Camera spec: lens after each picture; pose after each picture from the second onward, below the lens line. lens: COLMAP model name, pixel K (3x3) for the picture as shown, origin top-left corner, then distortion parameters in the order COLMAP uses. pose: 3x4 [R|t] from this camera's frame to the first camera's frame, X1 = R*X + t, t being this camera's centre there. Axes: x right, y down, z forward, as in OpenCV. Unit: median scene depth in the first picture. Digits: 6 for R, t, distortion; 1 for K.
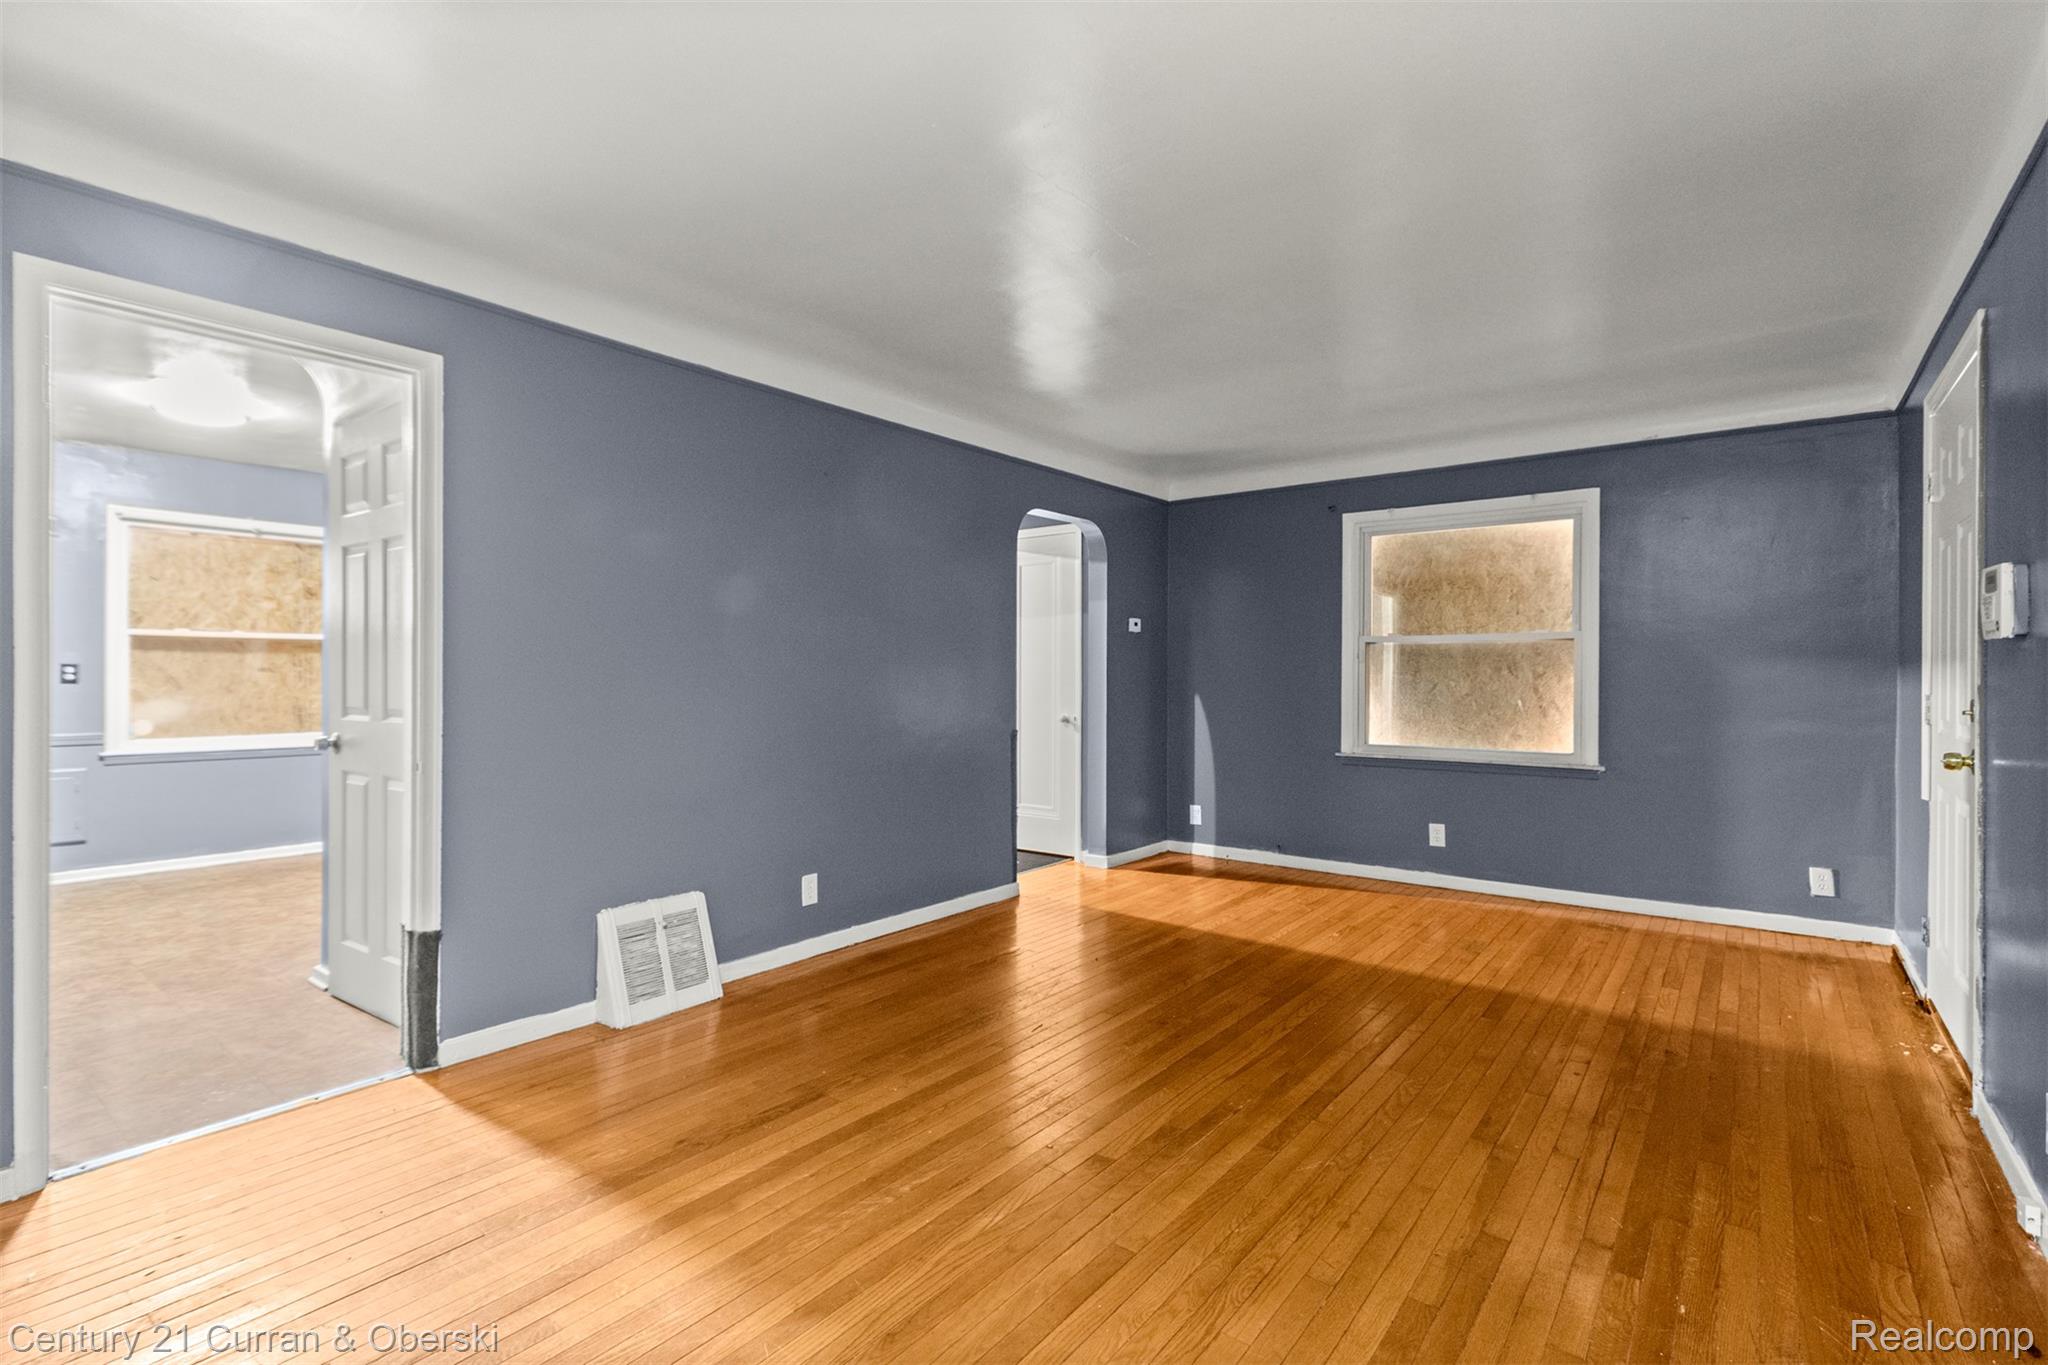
lens RADIAL K [[945.6, 0, 980.6], [0, 945.6, 681.1], [0, 0, 1]] dist [0.001671, 0.000029]
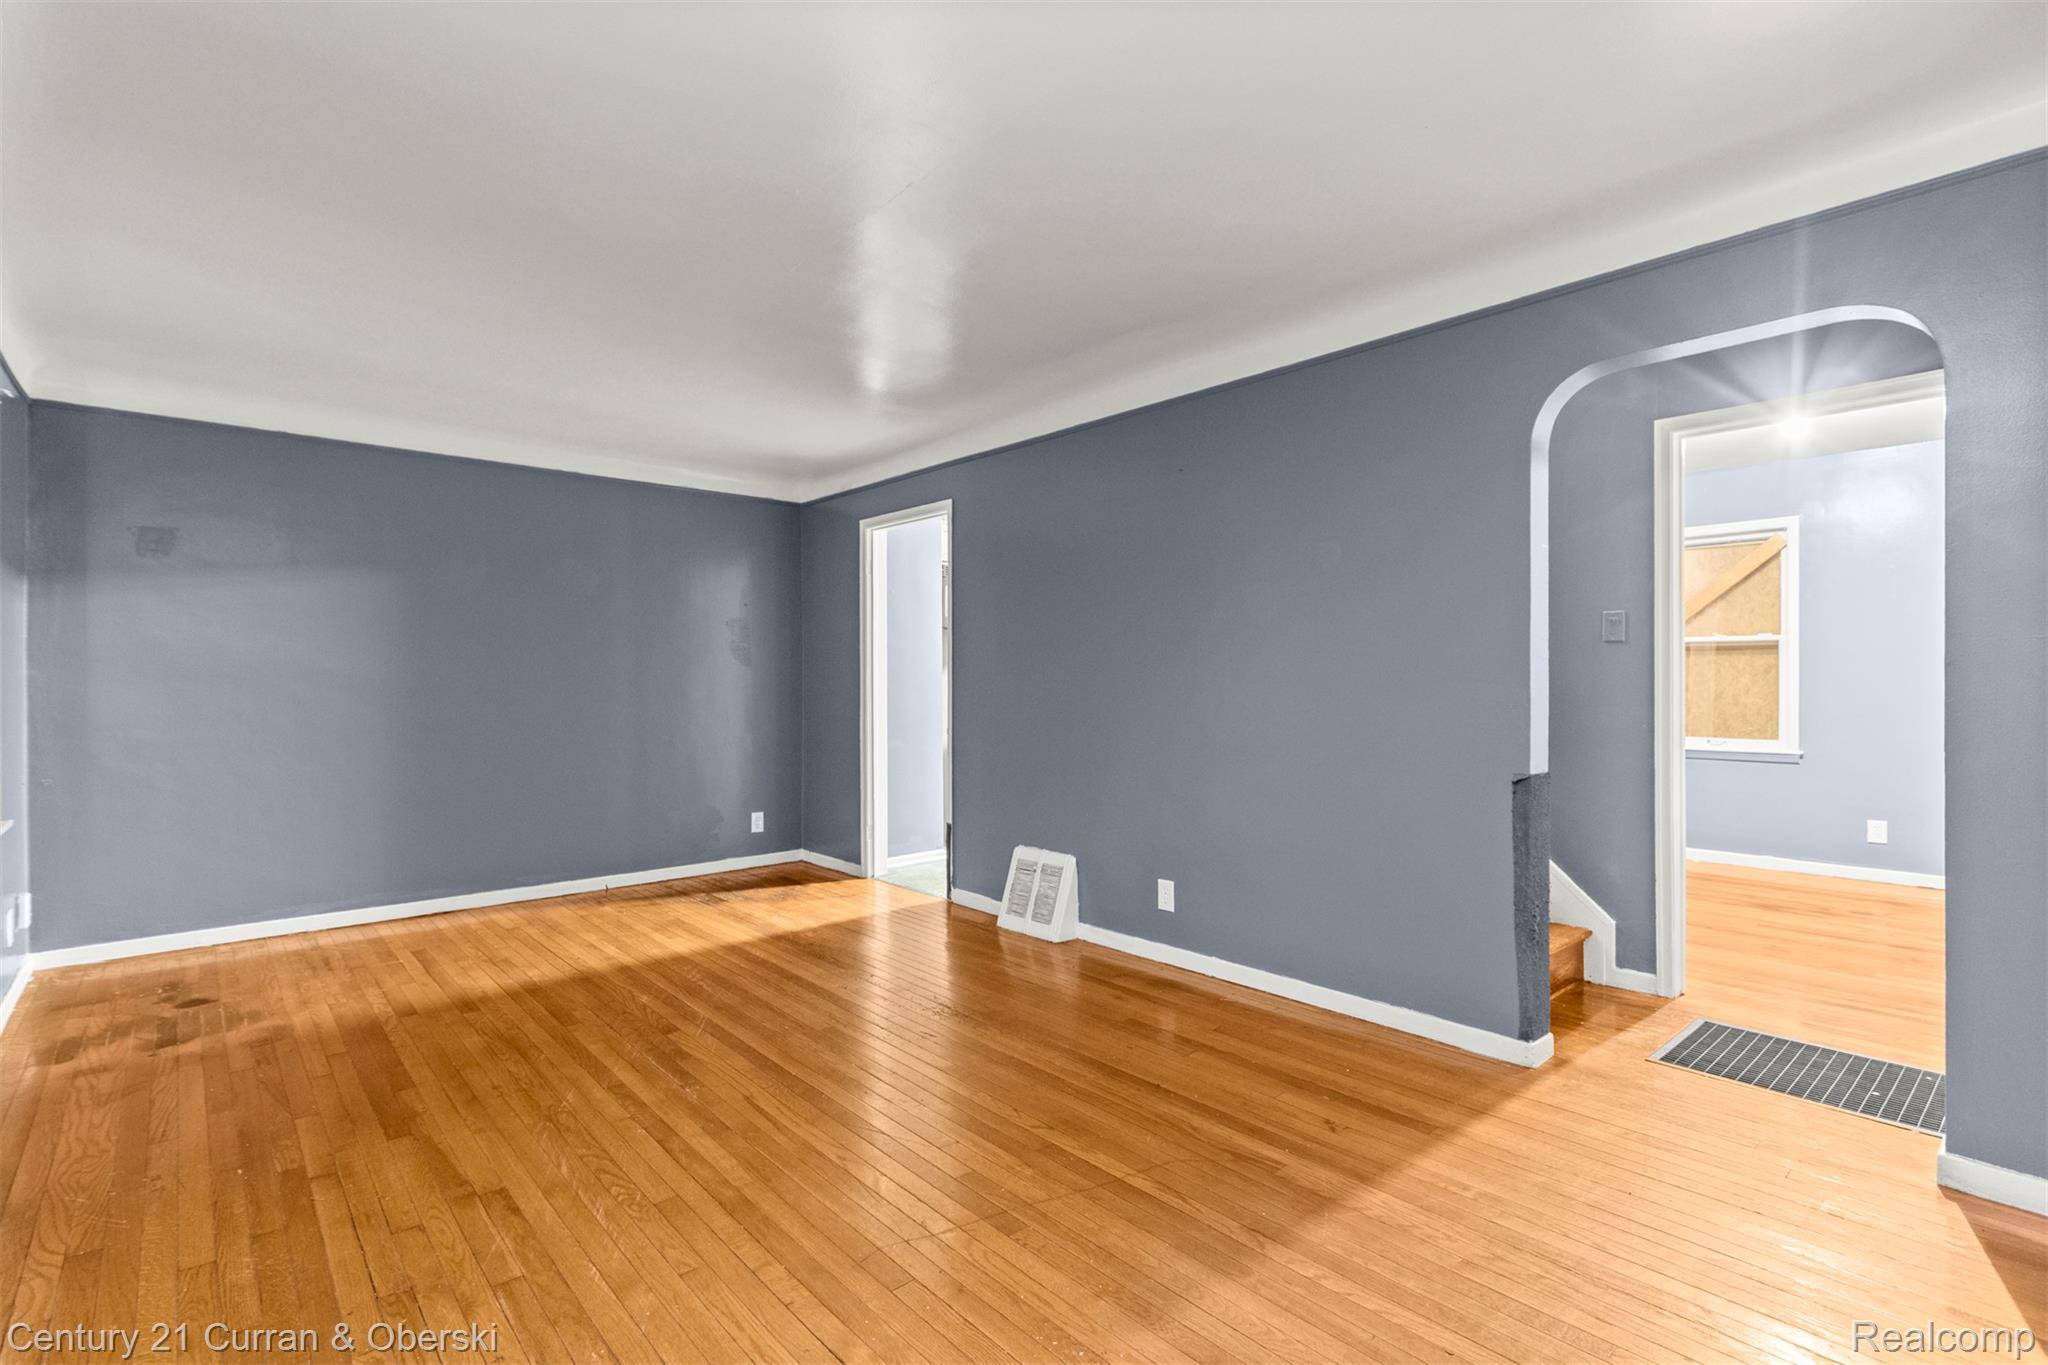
lens RADIAL K [[945.6, 0, 1025.8], [0, 945.6, 679.4], [0, 0, 1]] dist [0.001671, 0.000029]
pose [[-0.155037, -0.000425, -0.987909, 0.677903], [-0.002628, 0.999997, -0.000018, -0.005053], [0.987905, 0.002594, -0.155038, 0.826319]]
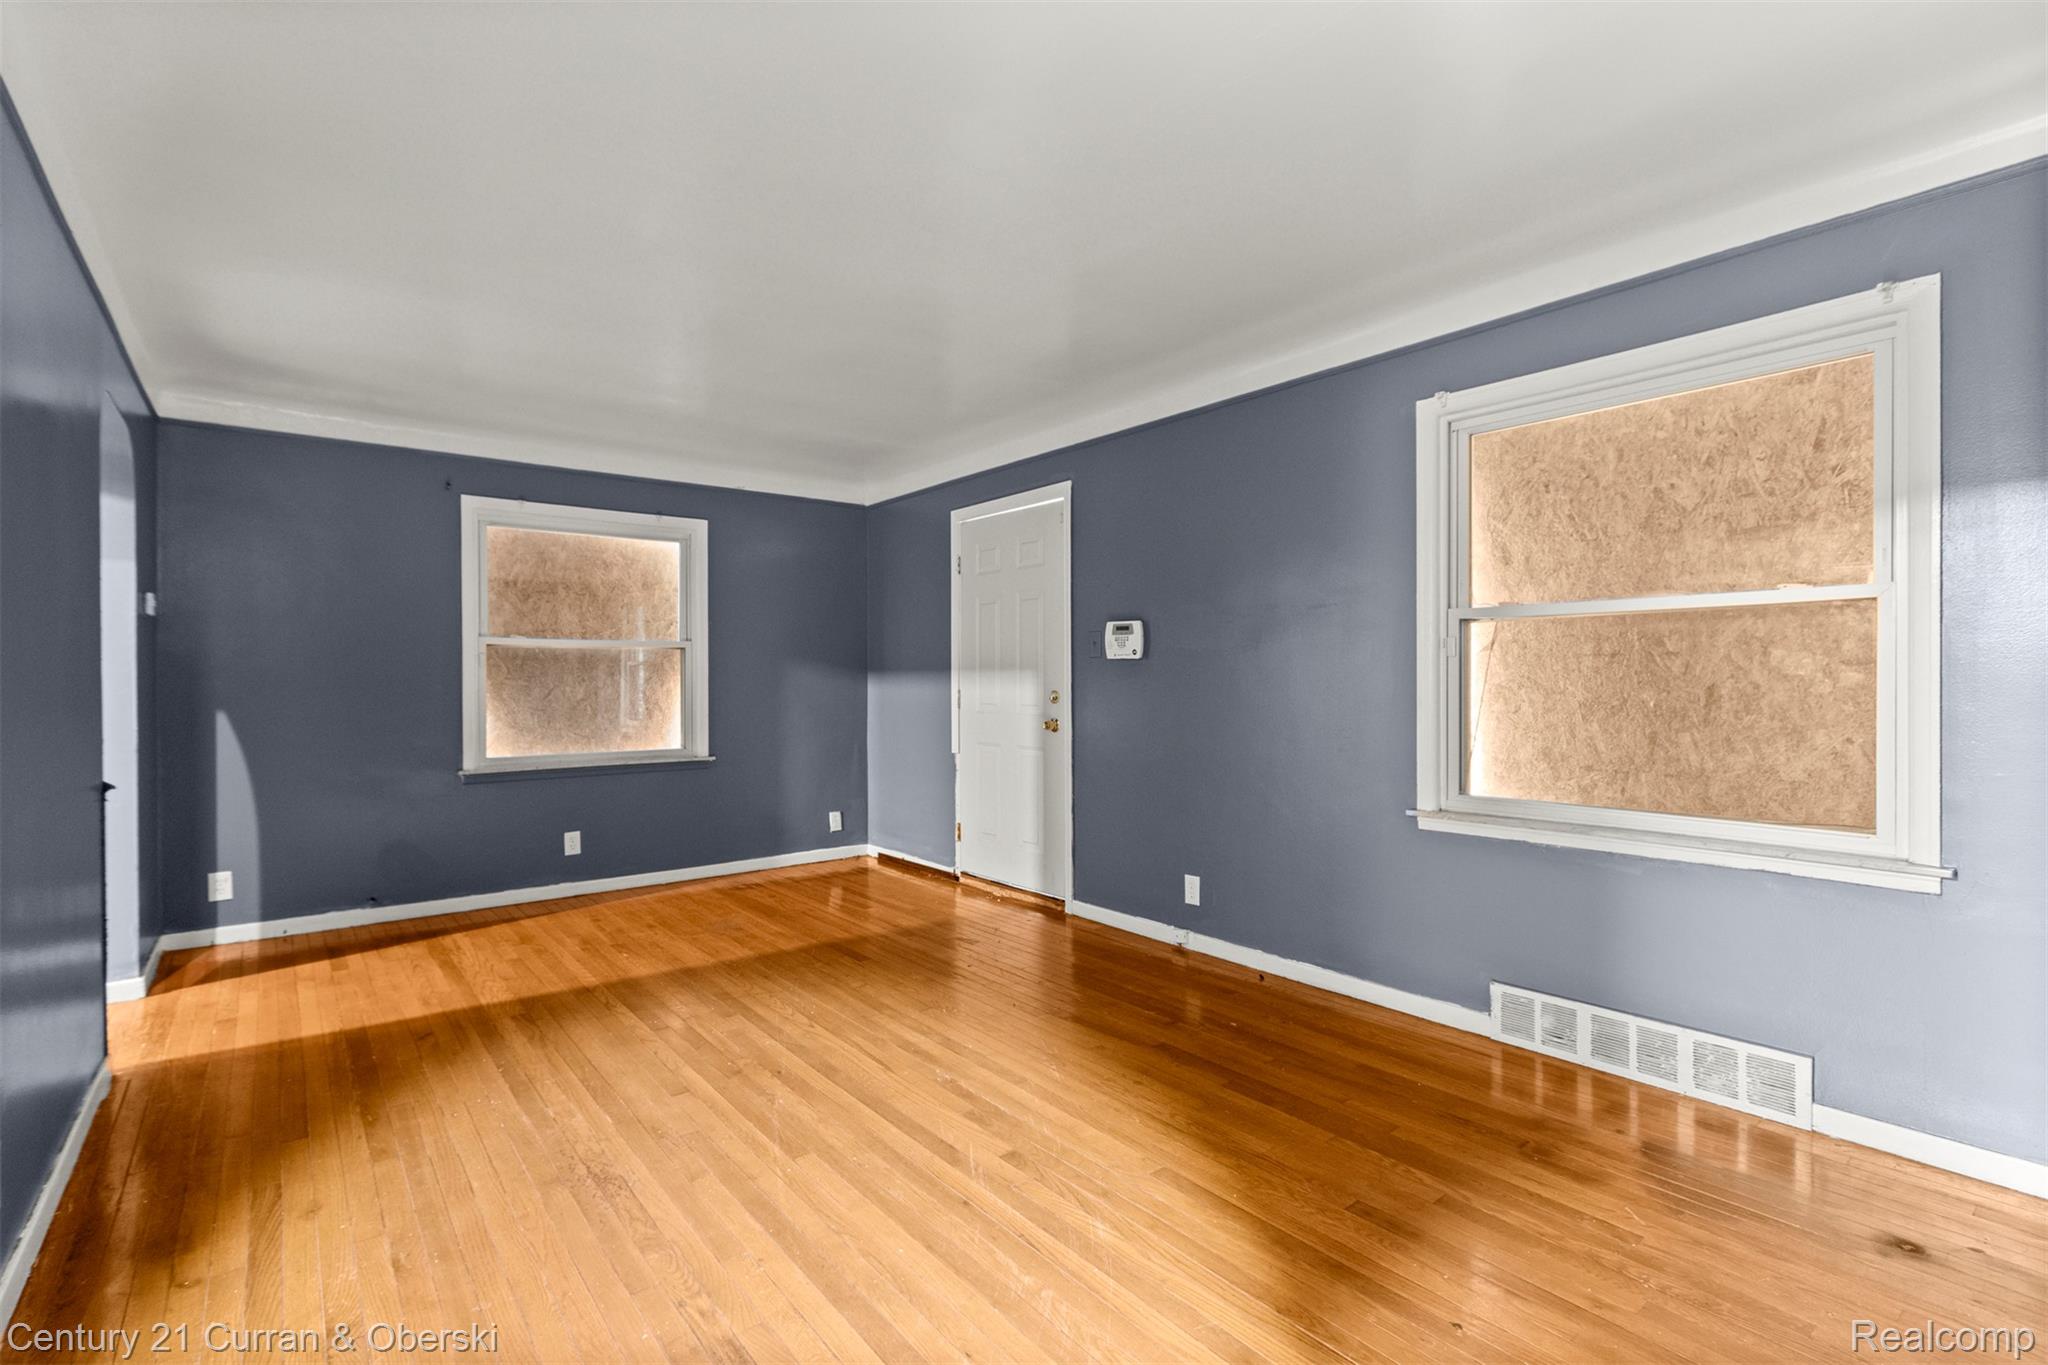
lens RADIAL K [[942.6, 0, 1019.2], [0, 942.6, 686.6], [0, 0, 1]] dist [0.011595, -0.001655]
pose [[0.212340, -0.010515, 0.977139, -0.410058], [0.010991, 0.999905, 0.008371, -0.003152], [-0.977134, 0.008962, 0.212435, 0.368659]]
